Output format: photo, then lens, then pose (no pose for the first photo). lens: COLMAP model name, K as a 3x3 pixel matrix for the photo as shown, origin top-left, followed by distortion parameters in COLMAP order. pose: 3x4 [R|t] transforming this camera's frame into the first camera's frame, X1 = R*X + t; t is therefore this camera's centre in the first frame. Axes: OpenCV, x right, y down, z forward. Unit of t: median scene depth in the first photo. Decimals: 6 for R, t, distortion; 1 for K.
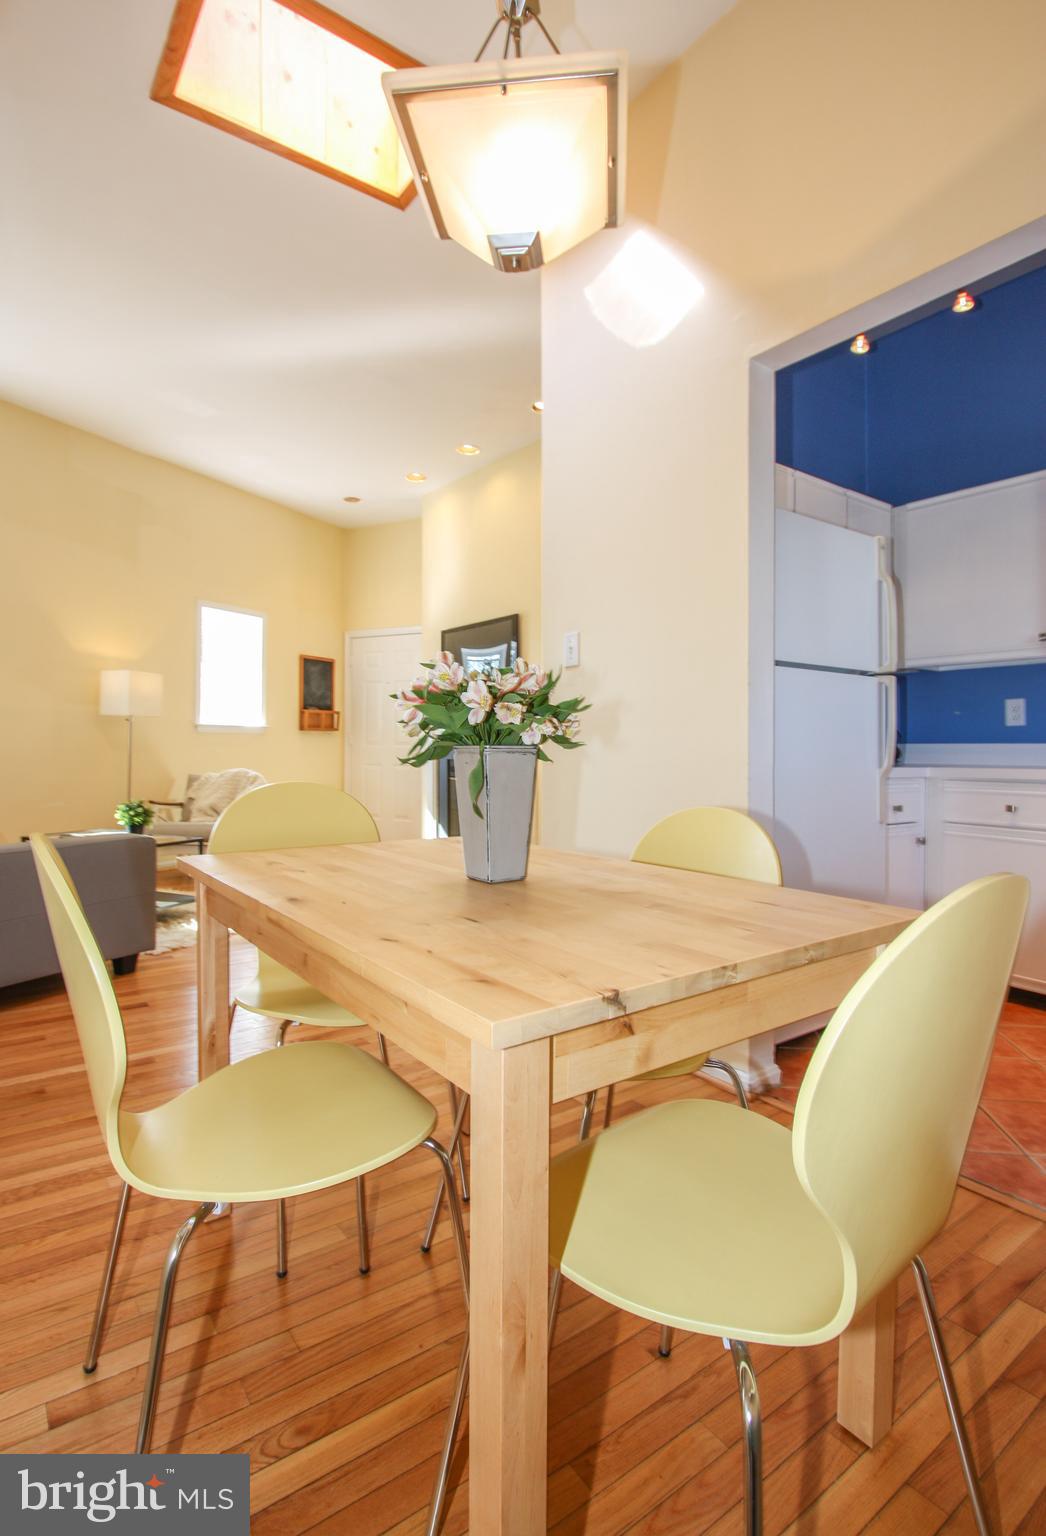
lens RADIAL K [[761.0, 0, 516.8], [0, 761.0, 753.3], [0, 0, 1]] dist [-0.018066, 0.000434]
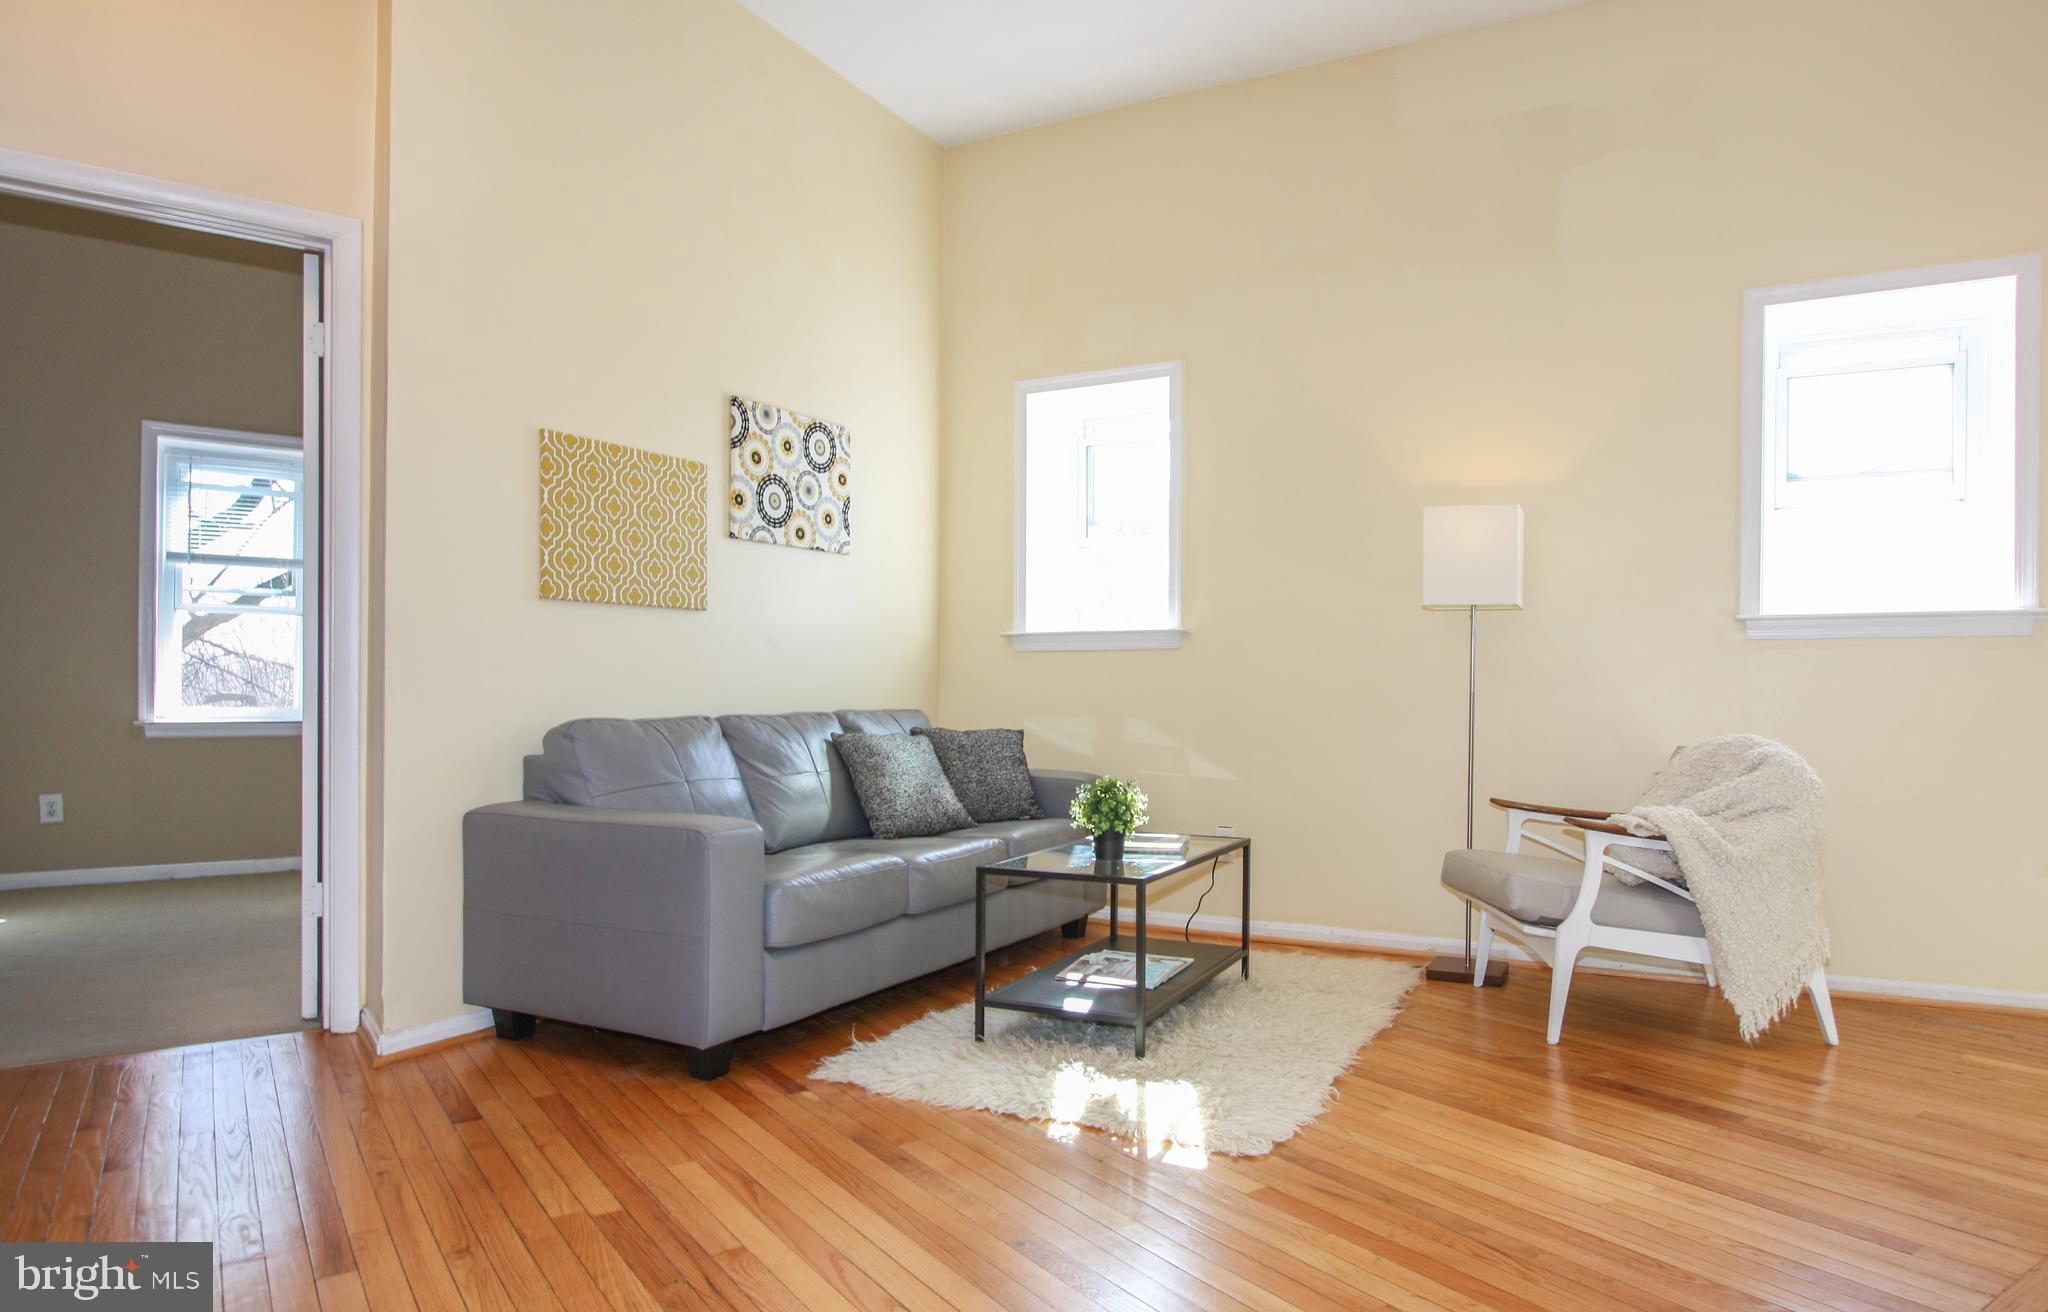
lens RADIAL K [[1223.2, 0, 1076.0], [0, 1223.2, 692.7], [0, 0, 1]] dist [-0.019559, 0.012191]
pose [[0.015426, -0.007035, -0.999856, 0.182894], [-0.016166, 0.999843, -0.007284, 0.009525], [0.999750, 0.016276, 0.015310, 0.649792]]
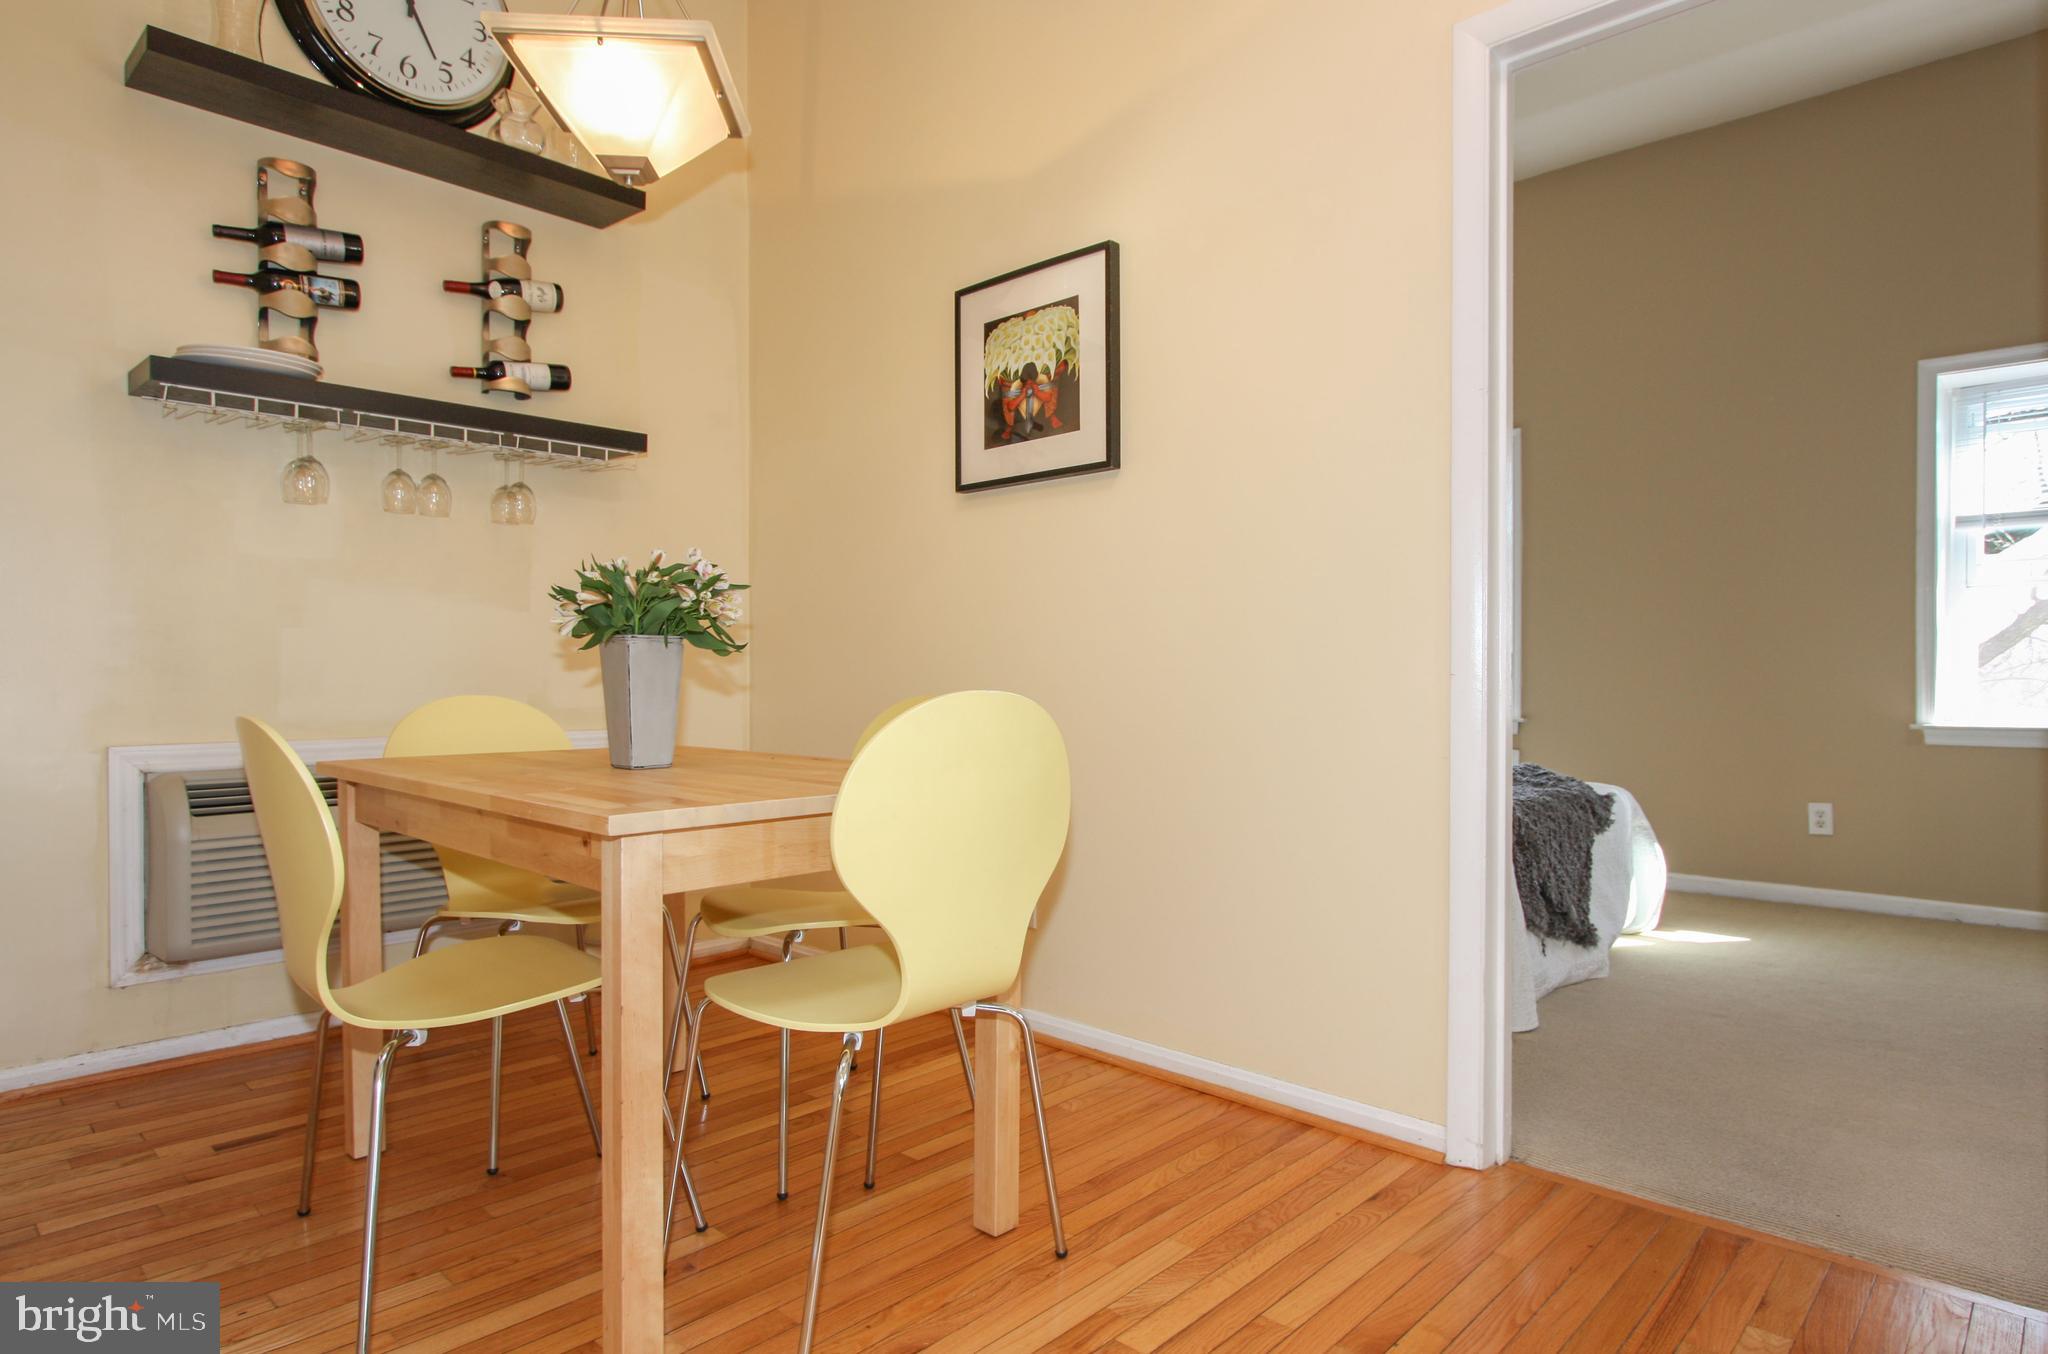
lens RADIAL K [[1152.5, 0, 1060.8], [0, 1152.5, 687.3], [0, 0, 1]] dist [-0.016589, 0.005828]
pose [[-0.978204, -0.003754, -0.207613, -0.061635], [-0.006618, 0.999892, 0.013103, 0.007099], [0.207542, 0.014192, -0.978123, 0.550009]]
